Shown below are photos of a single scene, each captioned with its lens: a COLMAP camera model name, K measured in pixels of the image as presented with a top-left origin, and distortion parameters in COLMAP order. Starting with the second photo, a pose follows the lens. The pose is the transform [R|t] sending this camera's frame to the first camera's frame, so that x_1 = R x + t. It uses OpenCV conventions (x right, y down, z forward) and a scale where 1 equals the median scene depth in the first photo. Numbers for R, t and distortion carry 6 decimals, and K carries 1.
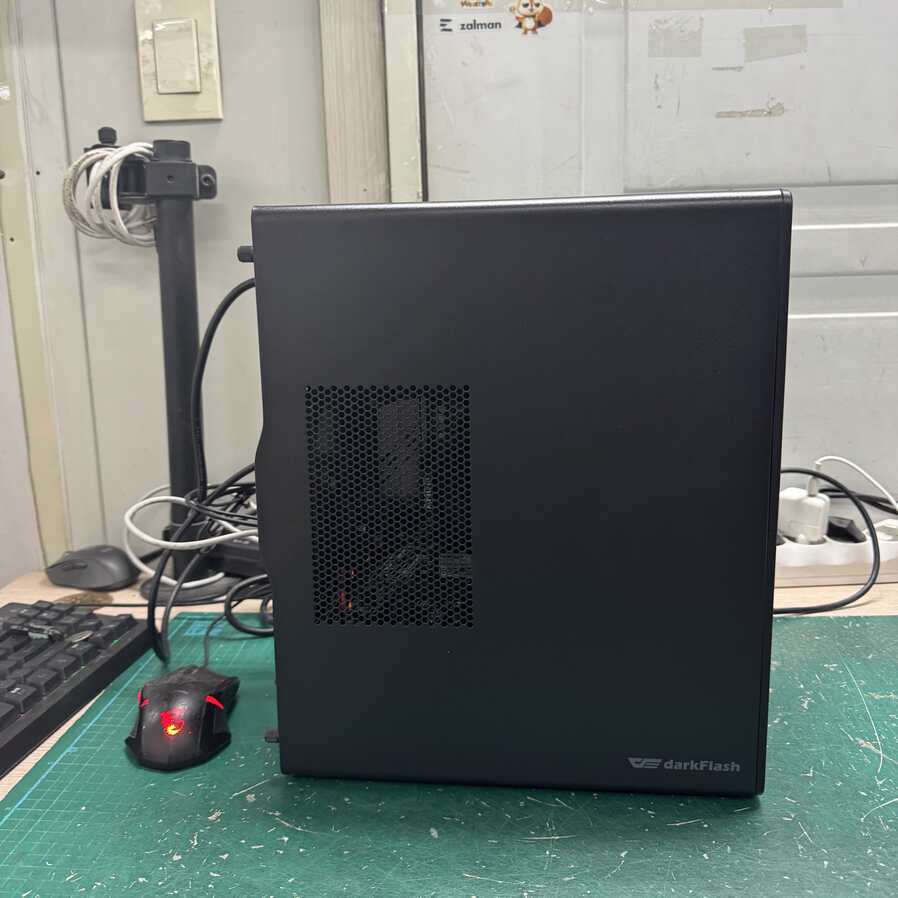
lens RADIAL K [[873.9, 0, 439.5], [0, 873.9, 421.5], [0, 0, 1]] dist [-0.020543, 0.000000]
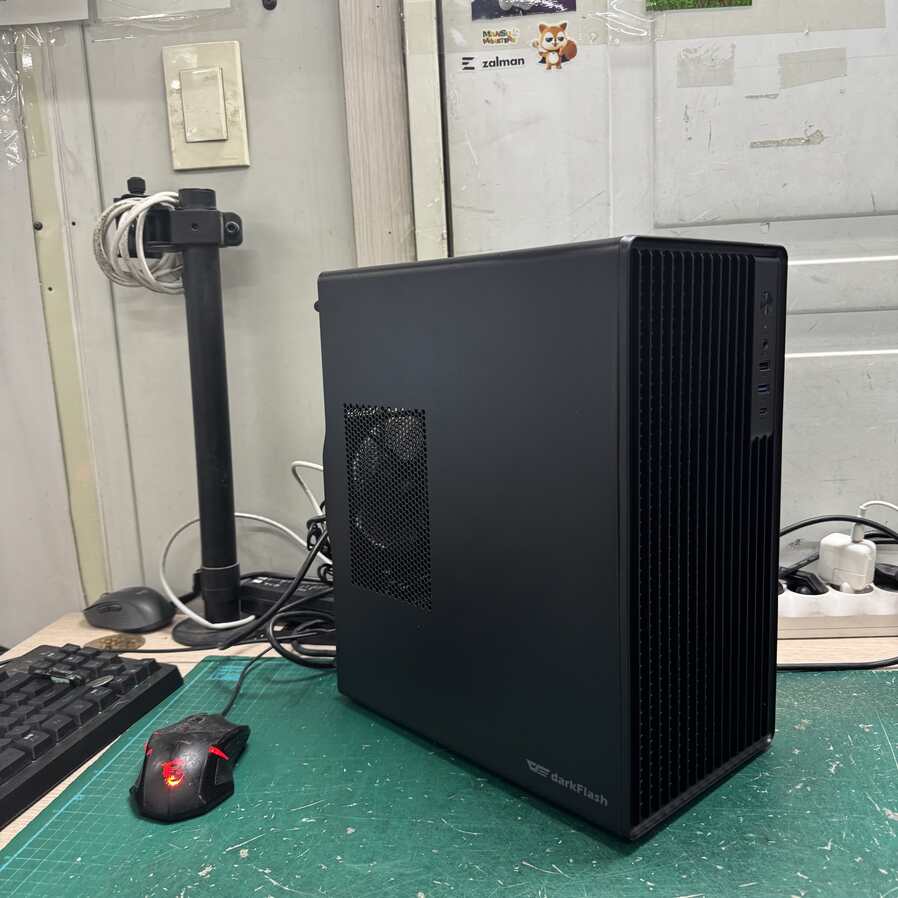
lens RADIAL K [[873.9, 0, 446.1], [0, 873.9, 448.2], [0, 0, 1]] dist [-0.020543, 0.000000]
pose [[0.996560, -0.005382, -0.082704, 0.061781], [0.004916, 0.999971, -0.005835, -0.014327], [0.082733, 0.005409, 0.996557, 0.018241]]
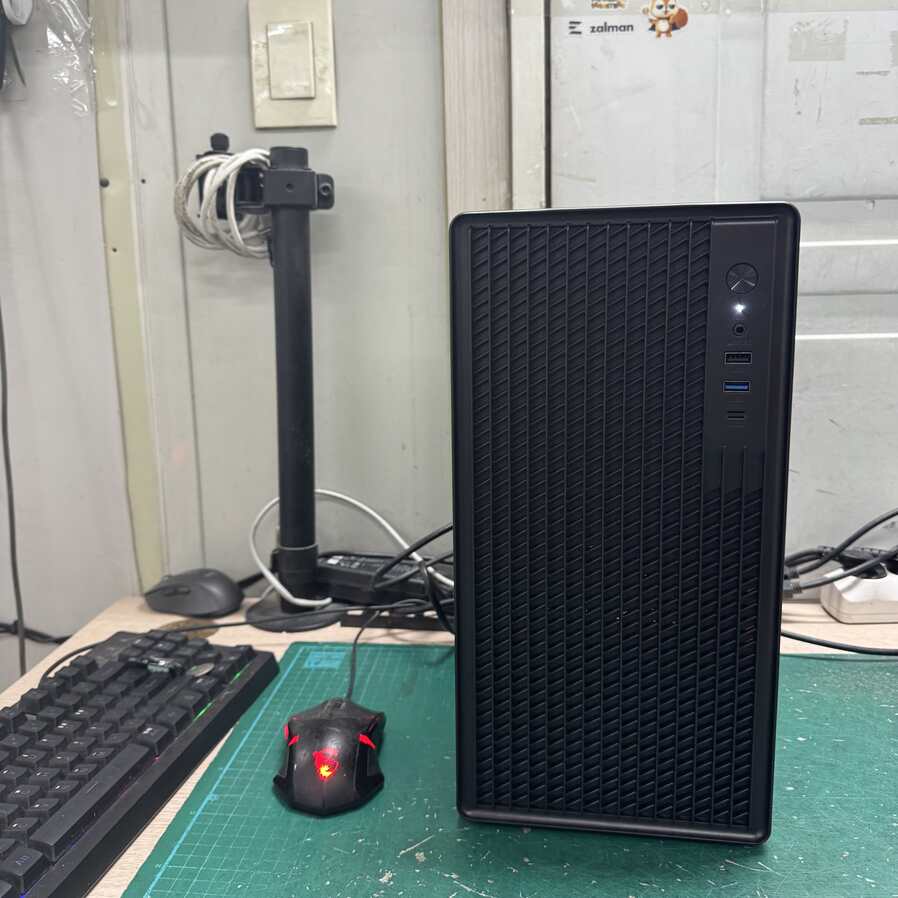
lens RADIAL K [[873.9, 0, 448.3], [0, 873.9, 422.7], [0, 0, 1]] dist [-0.020543, 0.000000]
pose [[0.999749, 0.006716, -0.021372, -0.108719], [-0.007083, 0.999828, -0.017157, -0.004830], [0.021253, 0.017304, 0.999624, 0.050703]]
